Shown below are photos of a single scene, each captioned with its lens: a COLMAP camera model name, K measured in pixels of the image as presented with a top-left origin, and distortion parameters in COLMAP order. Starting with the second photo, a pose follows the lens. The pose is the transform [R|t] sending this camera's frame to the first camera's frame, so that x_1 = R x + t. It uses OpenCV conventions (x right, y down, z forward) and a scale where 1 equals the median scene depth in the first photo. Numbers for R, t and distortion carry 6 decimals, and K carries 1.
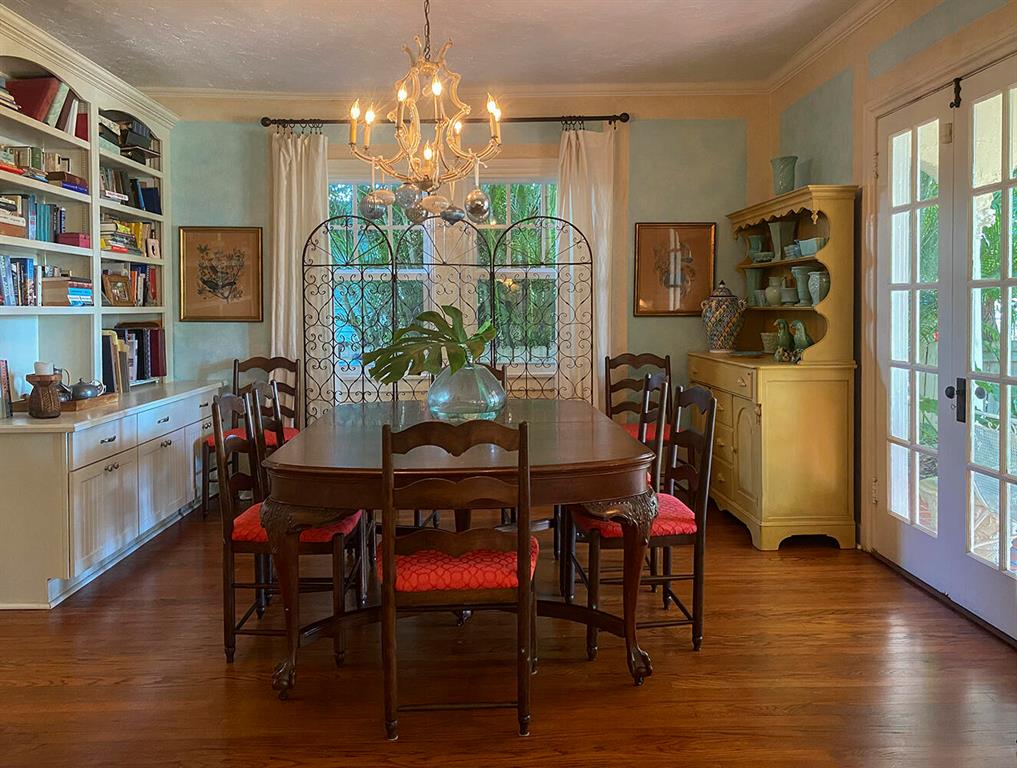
lens RADIAL K [[762.0, 0, 504.7], [0, 762.0, 342.6], [0, 0, 1]] dist [-0.000302, -0.000228]
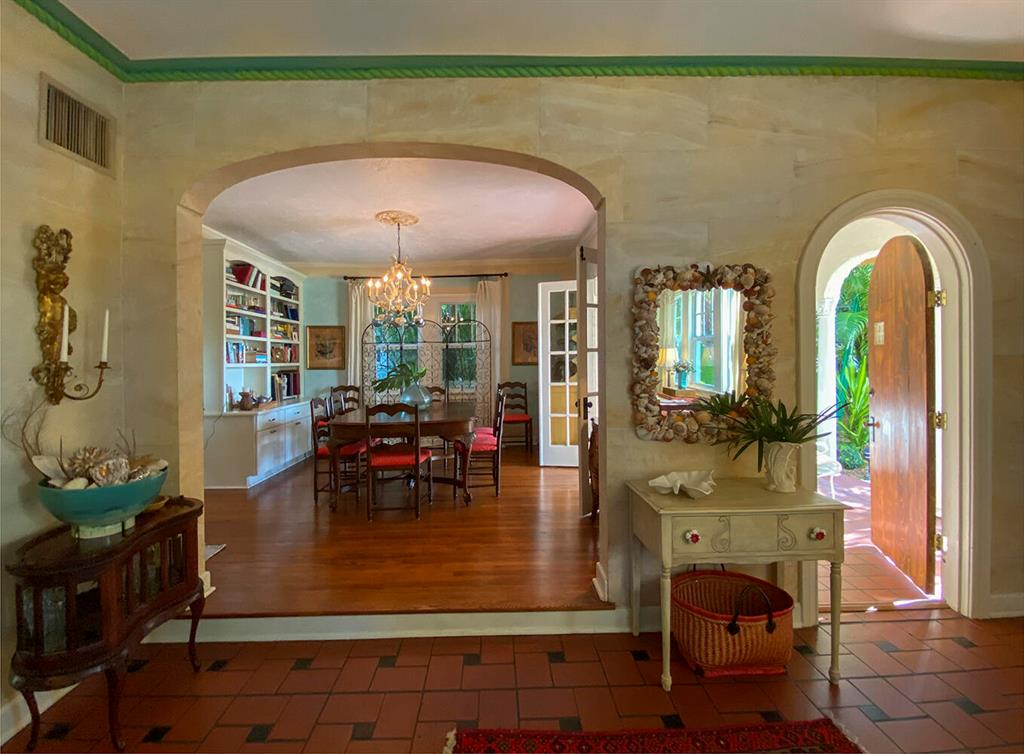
lens RADIAL K [[439.0, 0, 489.3], [0, 439.0, 365.3], [0, 0, 1]] dist [-0.010870, -0.000330]
pose [[0.999388, -0.009675, -0.033616, 0.160871], [0.008504, 0.999358, -0.034811, 0.009866], [0.033931, 0.034503, 0.998828, -0.272640]]
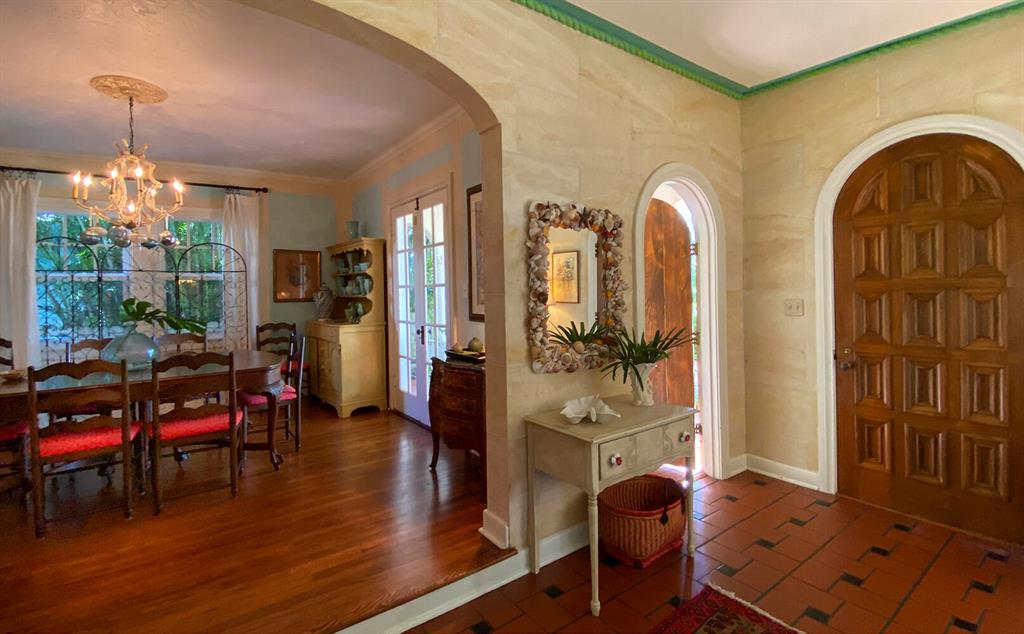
lens RADIAL K [[456.6, 0, 485.4], [0, 456.6, 298.7], [0, 0, 1]] dist [0.033670, -0.041698]
pose [[0.837408, -0.014874, 0.546376, -0.002281], [0.035824, 0.998974, -0.027712, 0.005815], [-0.545403, 0.042780, 0.837081, -0.181280]]
